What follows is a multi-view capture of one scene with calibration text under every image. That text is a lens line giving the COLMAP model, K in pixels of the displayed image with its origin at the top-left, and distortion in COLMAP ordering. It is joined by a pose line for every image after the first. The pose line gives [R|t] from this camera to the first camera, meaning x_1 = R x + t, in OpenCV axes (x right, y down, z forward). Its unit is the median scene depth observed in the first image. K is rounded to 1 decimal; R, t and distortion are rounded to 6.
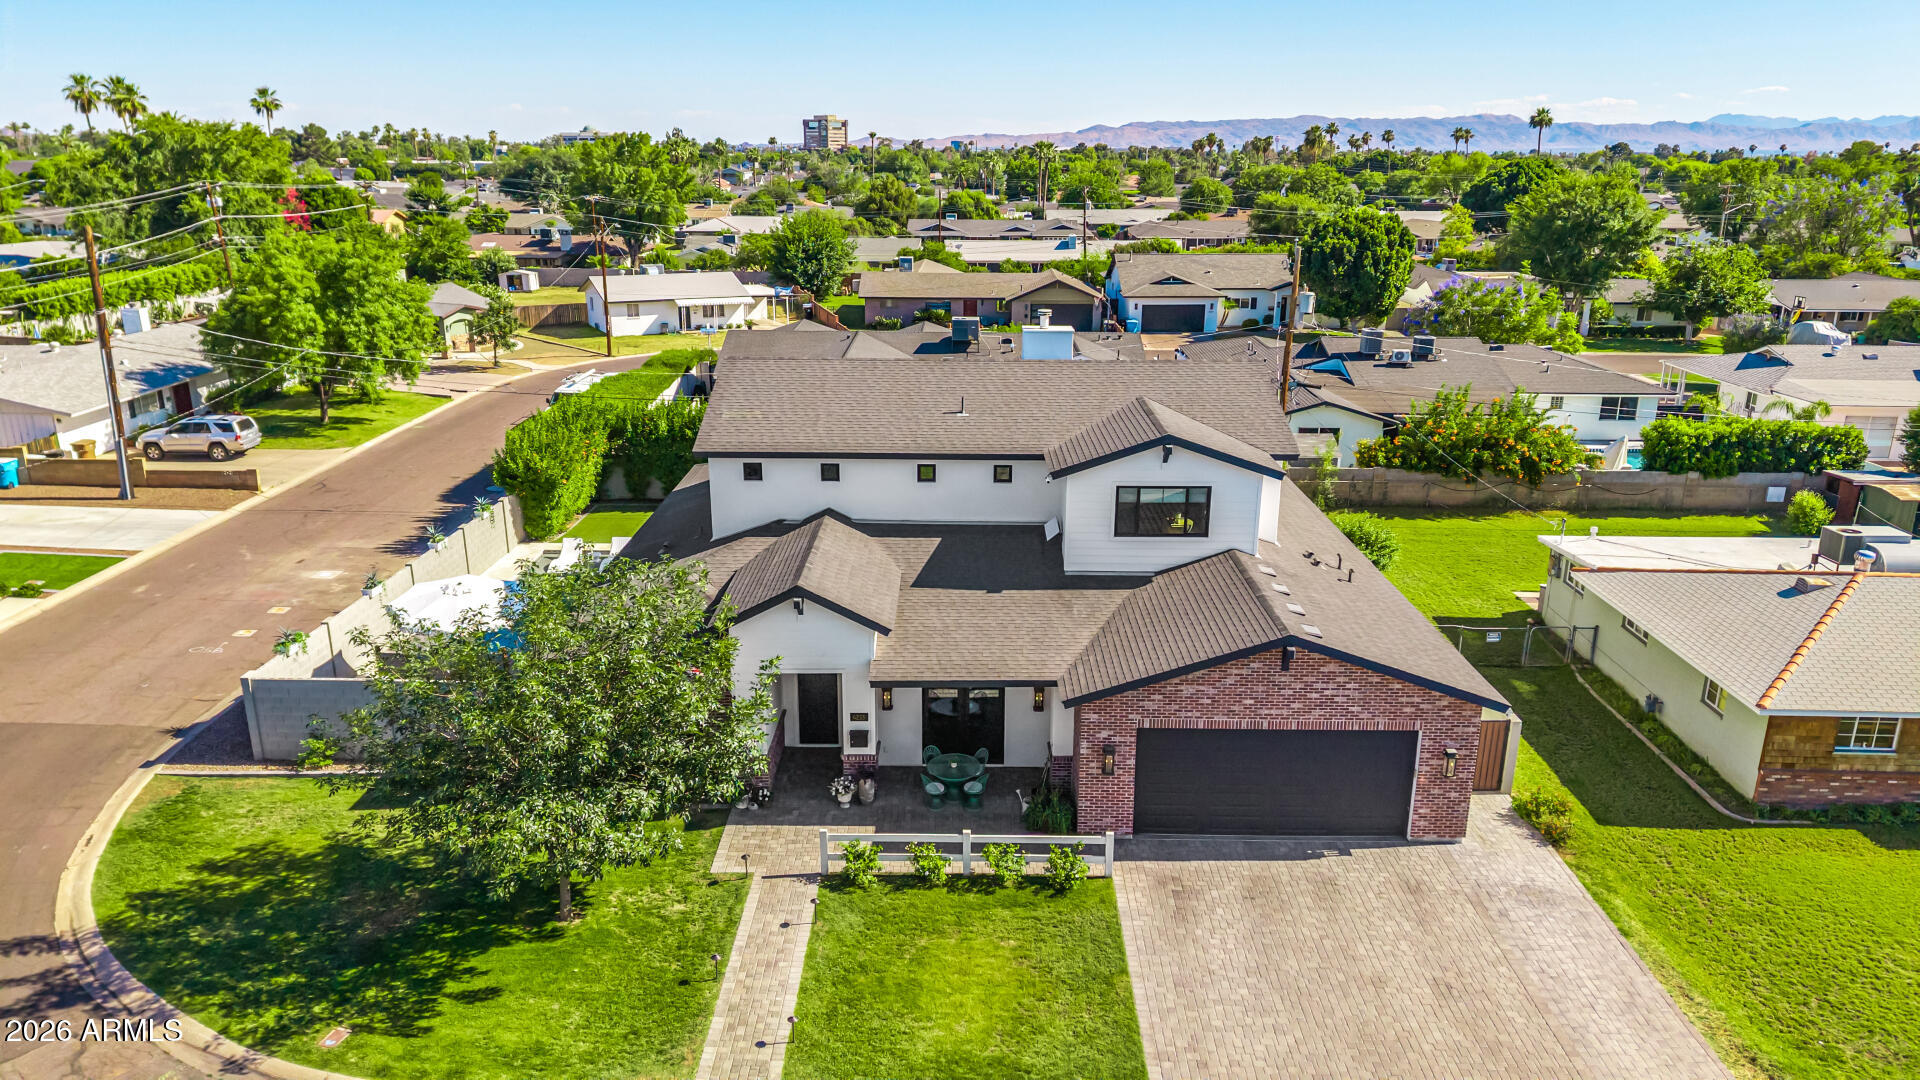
lens RADIAL K [[1280.2, 0, 966.2], [0, 1280.2, 535.0], [0, 0, 1]] dist [0.050904, -0.066958]
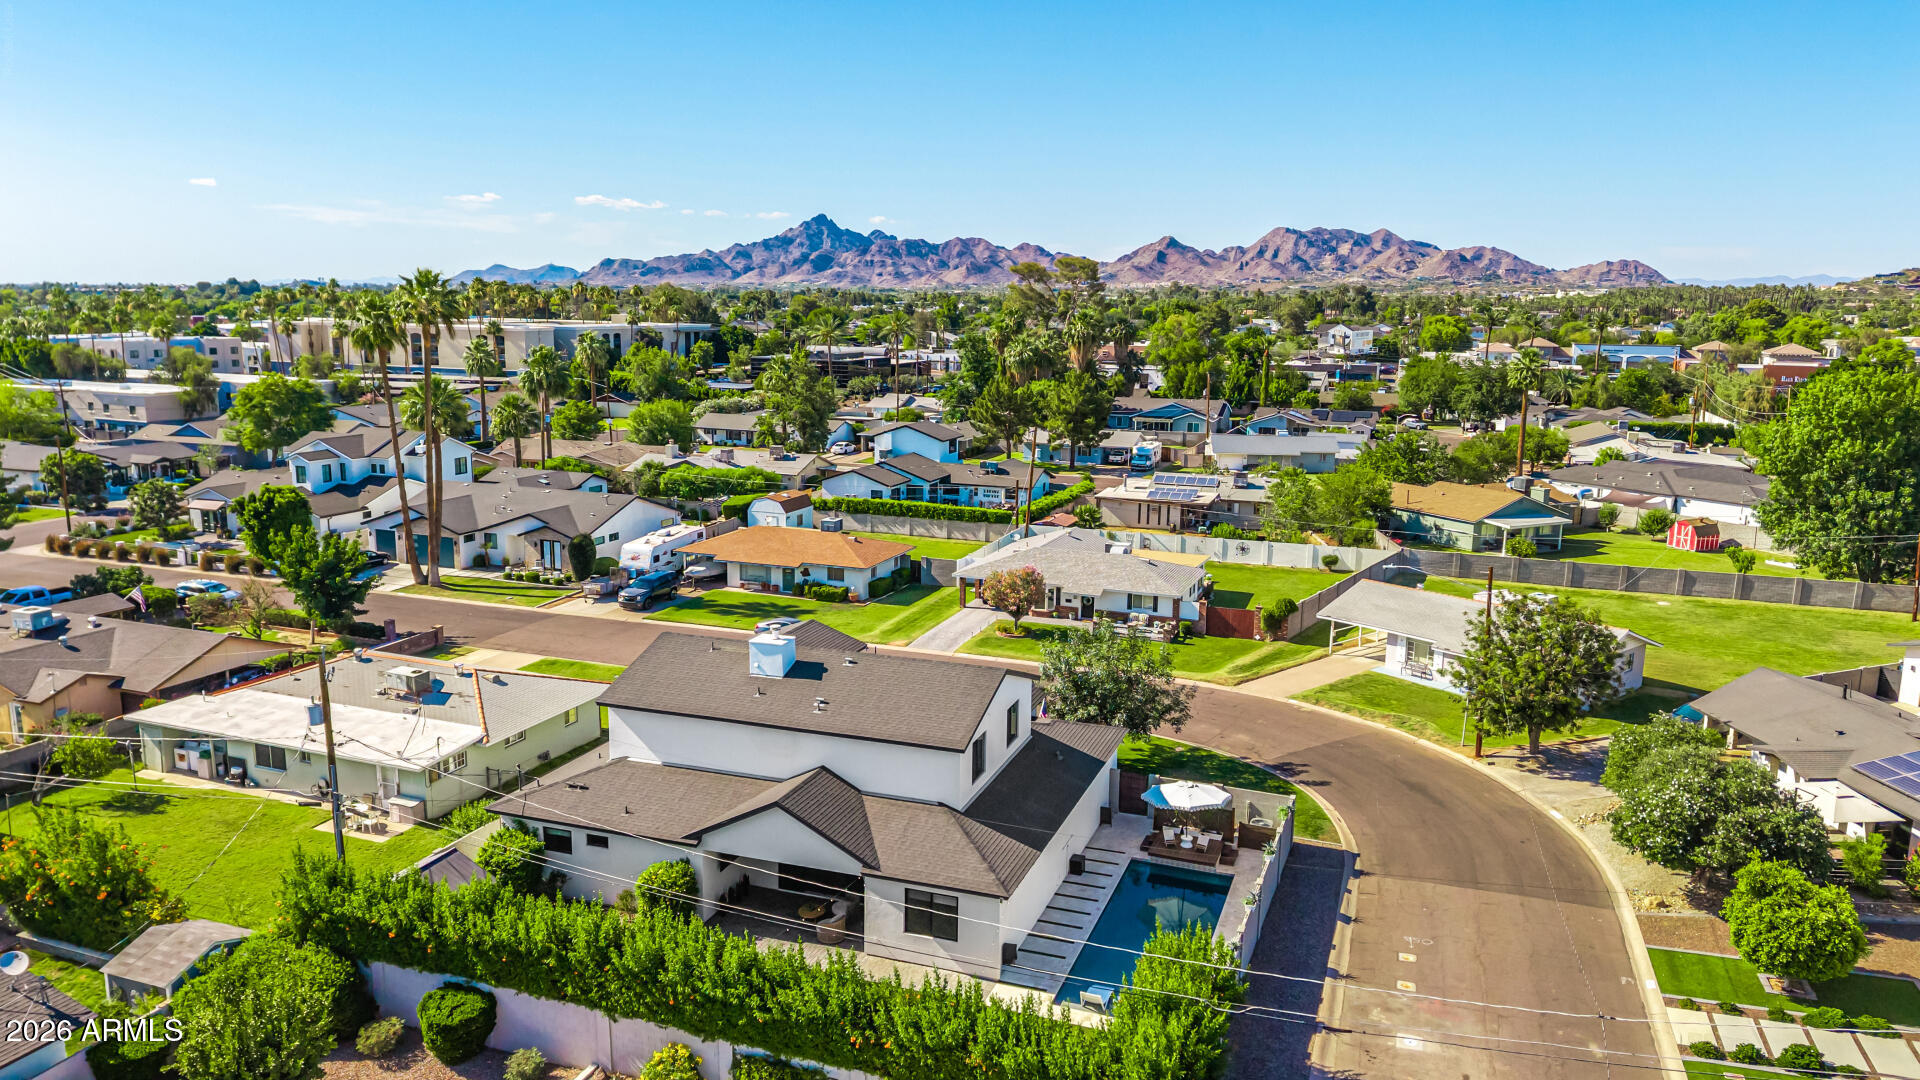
lens RADIAL K [[1300.8, 0, 965.5], [0, 1300.8, 546.0], [0, 0, 1]] dist [0.074010, -0.121205]
pose [[-0.942477, -0.081551, 0.324171, -0.709383], [0.078025, 0.889324, 0.450571, -1.075835], [-0.325037, 0.449946, -0.831805, 2.569774]]
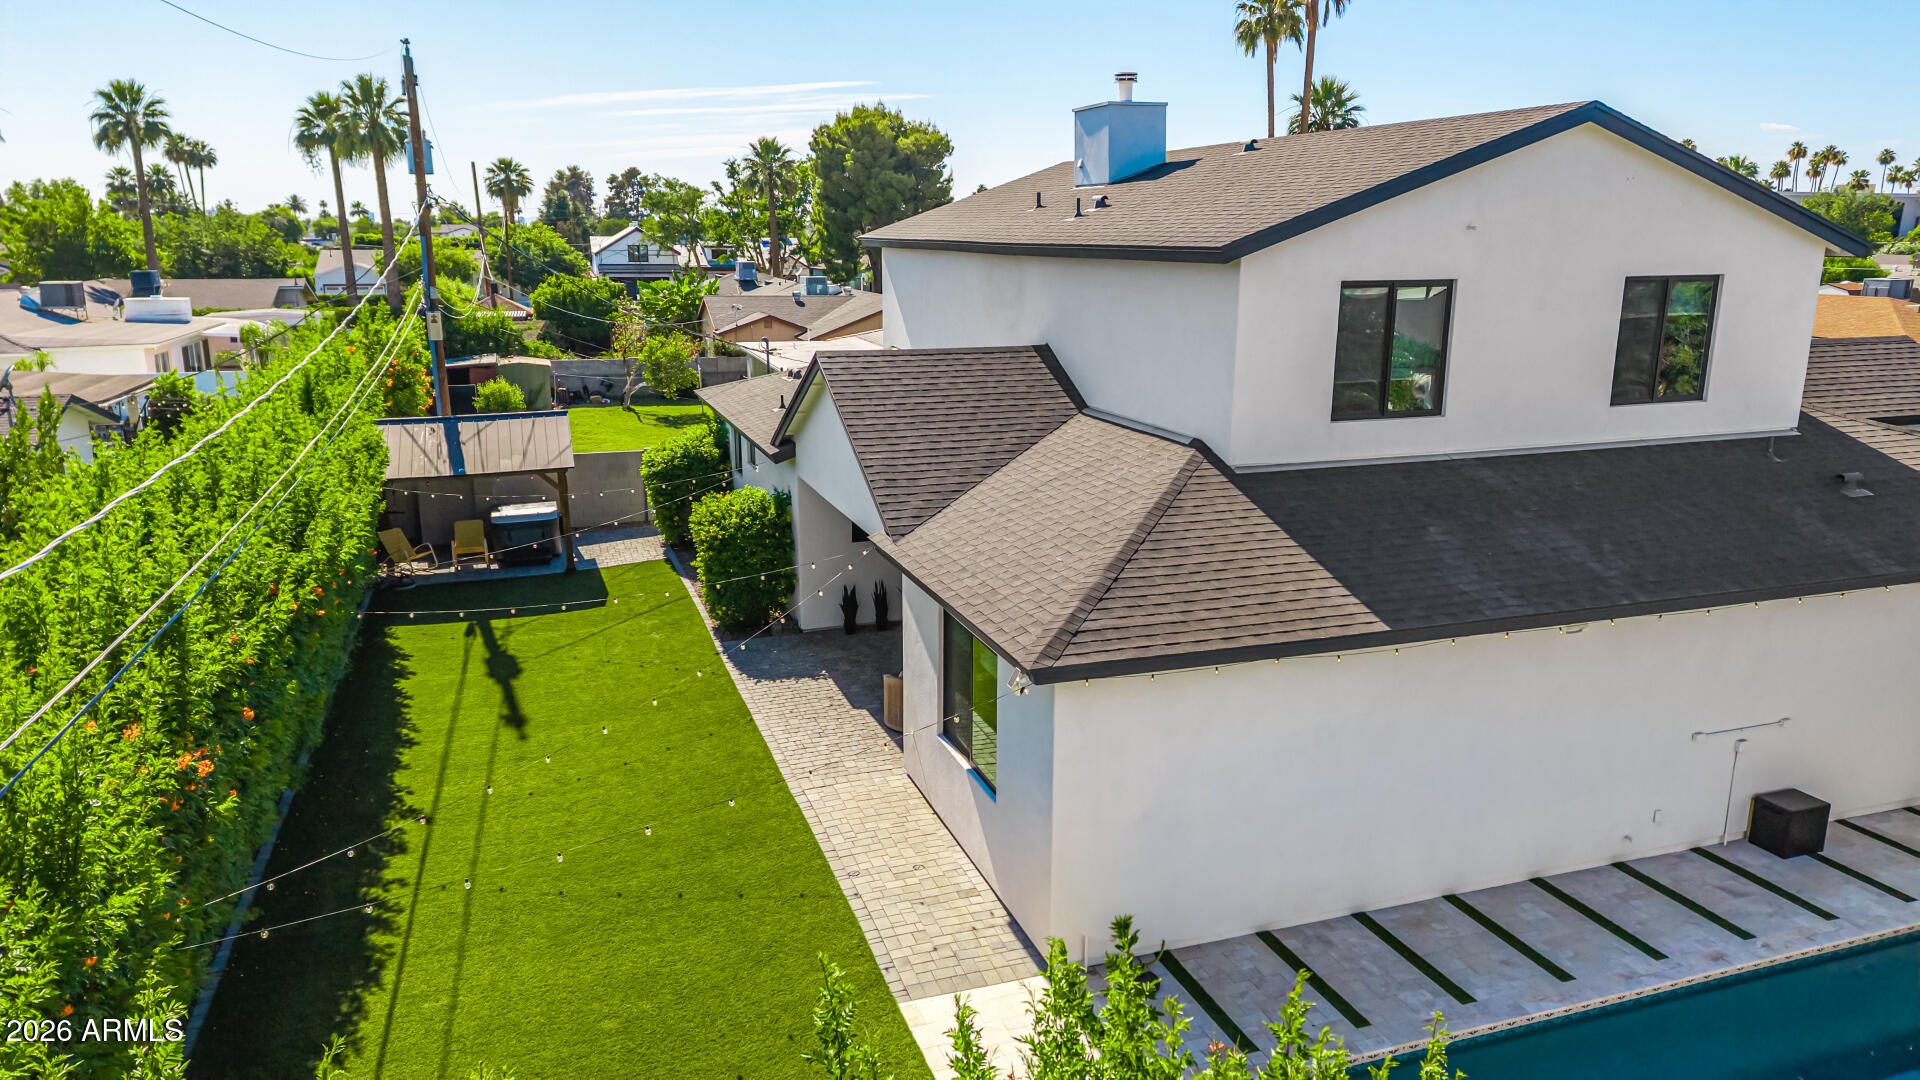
lens RADIAL K [[1280.2, 0, 966.2], [0, 1280.2, 535.0], [0, 0, 1]] dist [0.050904, -0.066958]
pose [[-0.338262, -0.224162, 0.913964, -0.647424], [0.269415, 0.907495, 0.322287, -0.245780], [-0.901662, 0.355253, -0.246578, 1.630109]]
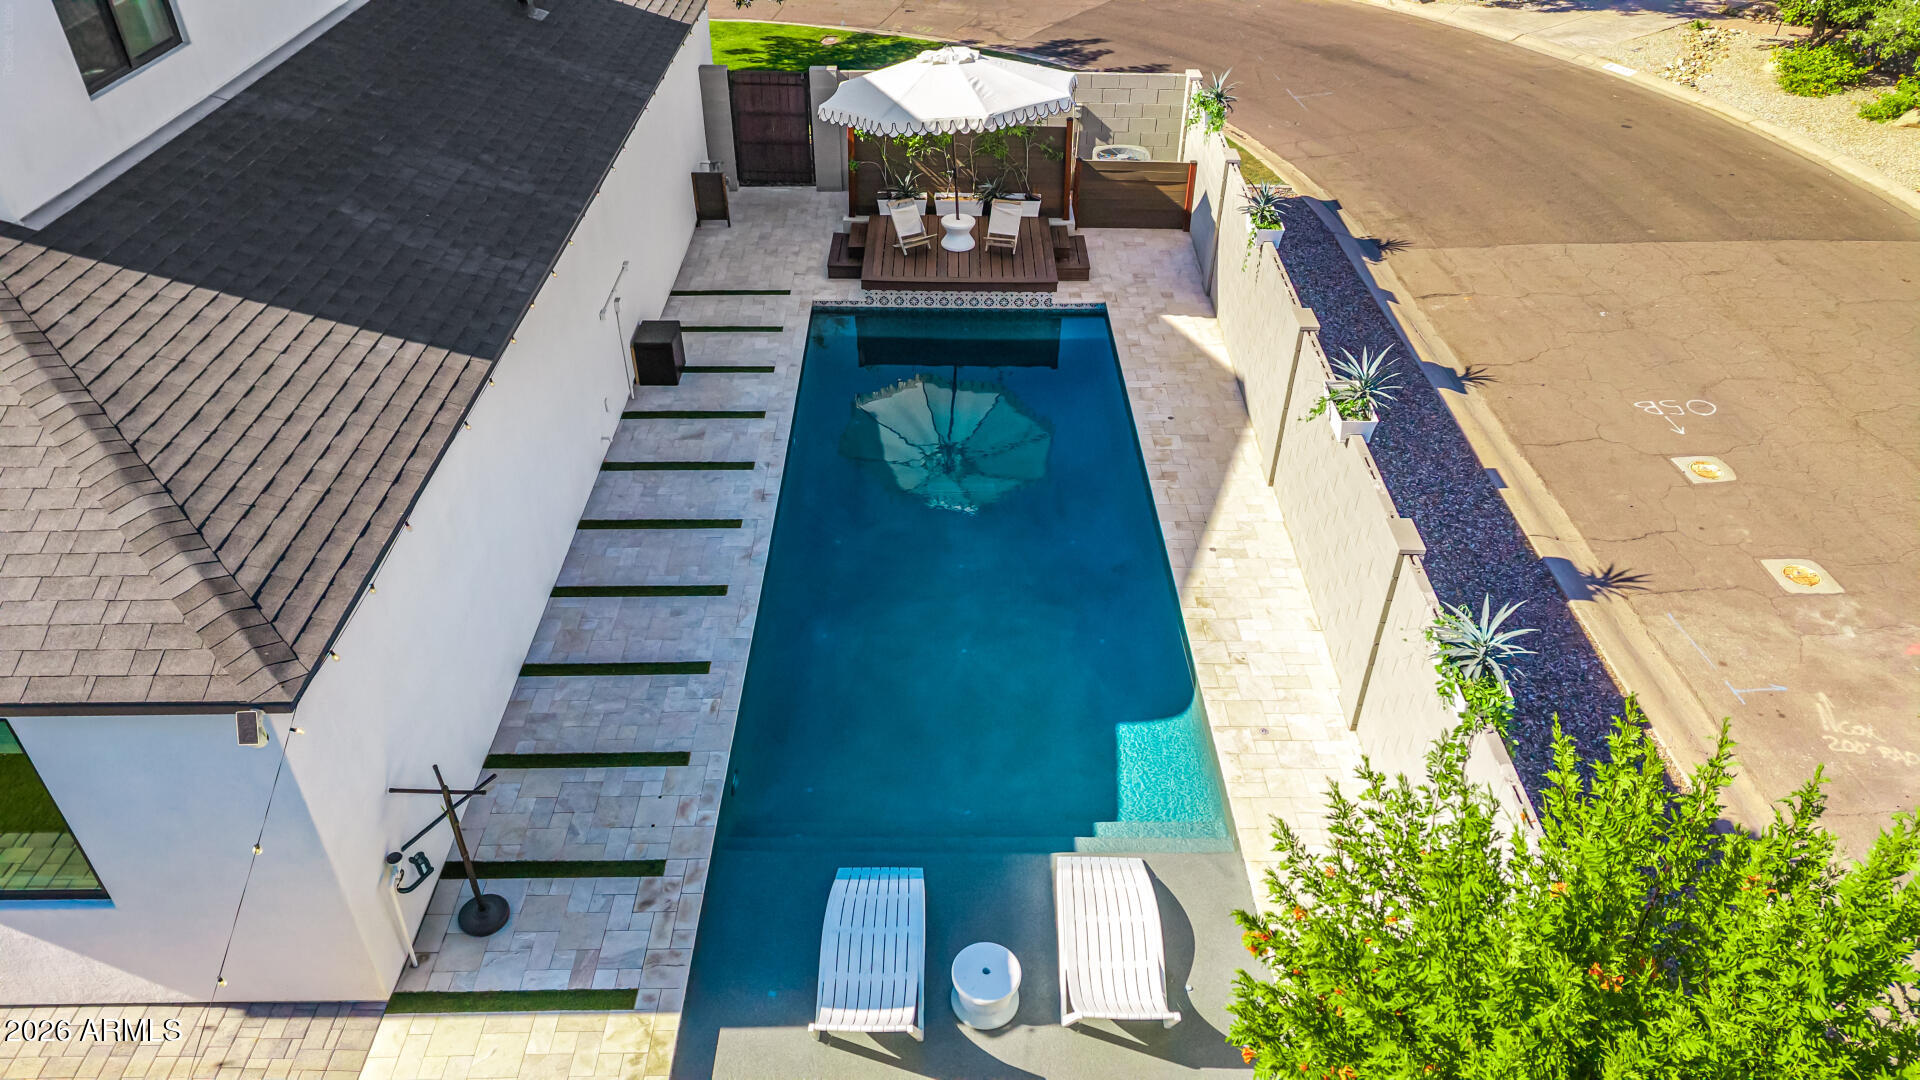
lens RADIAL K [[1280.2, 0, 966.2], [0, 1280.2, 535.0], [0, 0, 1]] dist [0.050904, -0.066958]
pose [[-0.999554, -0.000746, -0.029850, -0.431285], [-0.024117, 0.609588, 0.792352, -0.282512], [0.017605, 0.792718, -0.609334, 1.651295]]
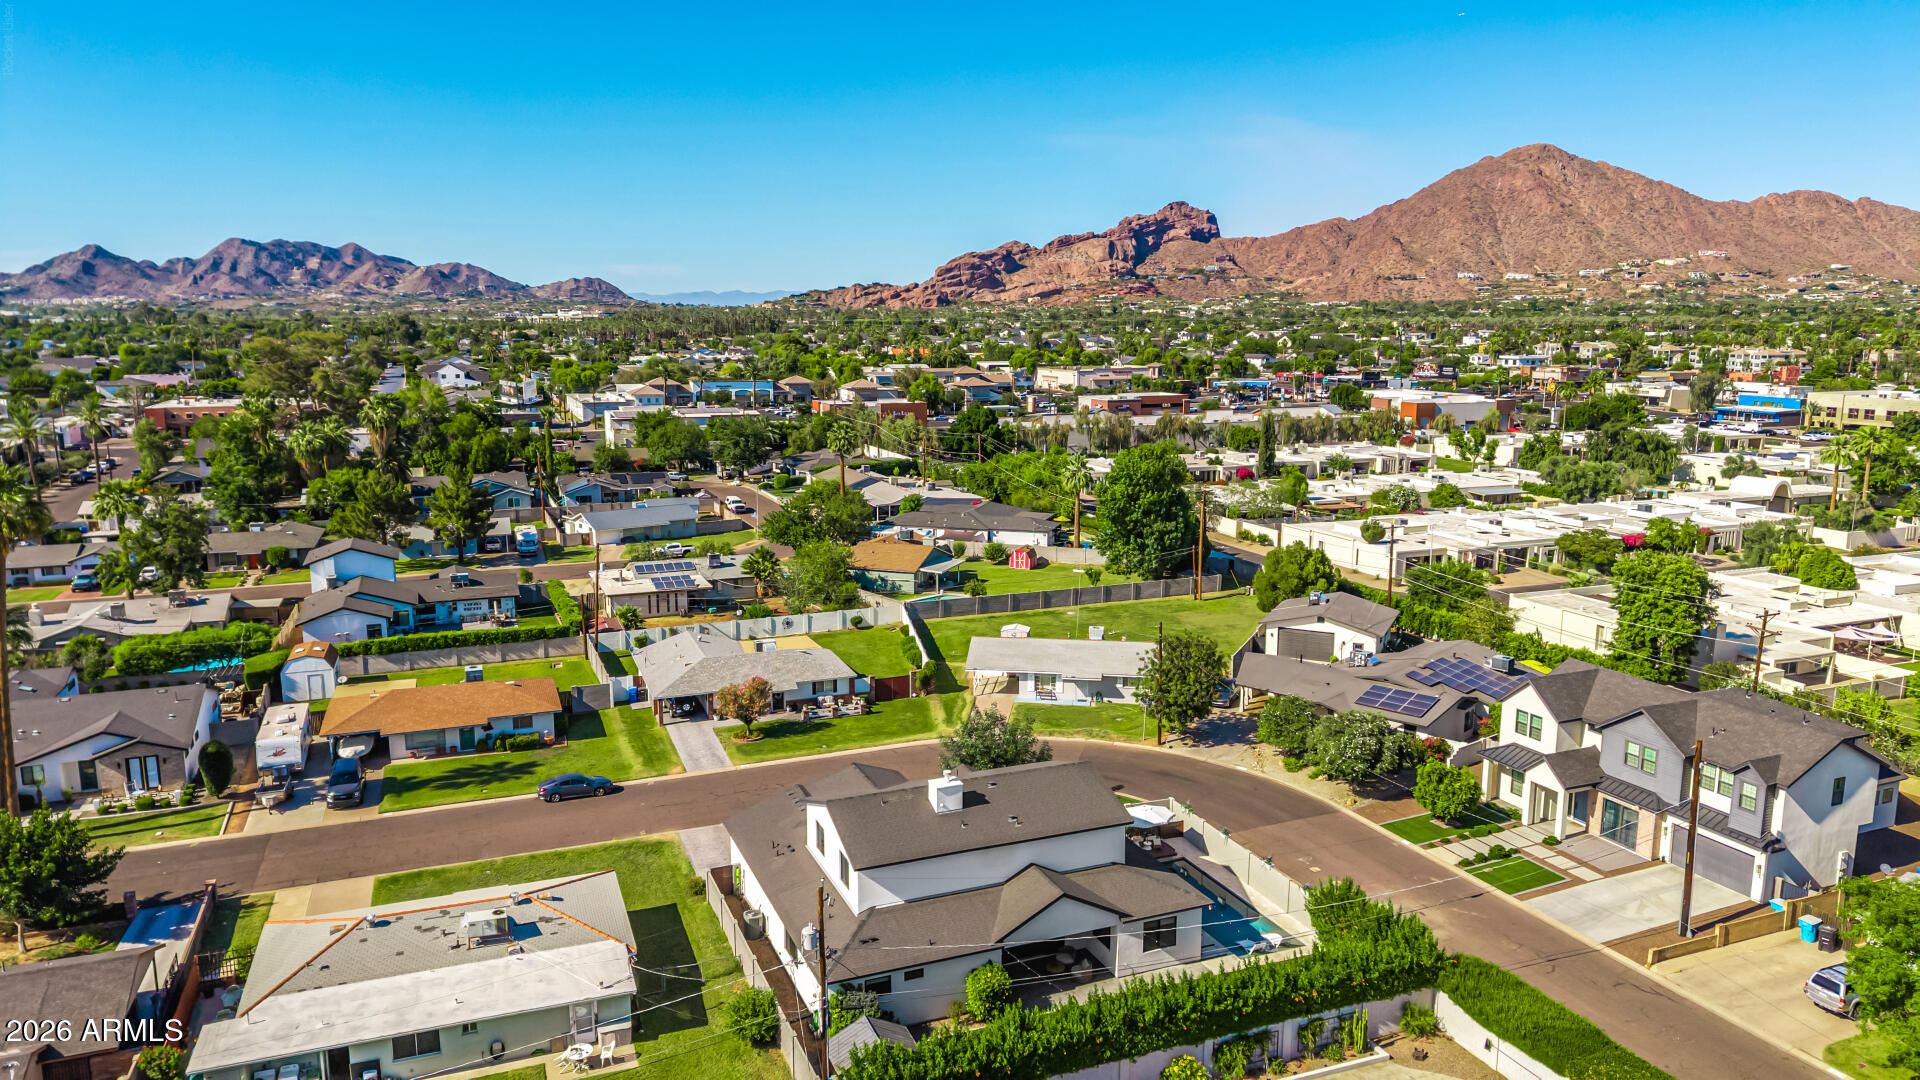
lens RADIAL K [[1280.2, 0, 966.2], [0, 1280.2, 535.0], [0, 0, 1]] dist [0.050904, -0.066958]
pose [[-0.919309, 0.058114, -0.389222, 0.885732], [-0.121478, 0.898833, 0.421121, -1.520882], [0.374319, 0.434422, -0.819245, 2.903647]]
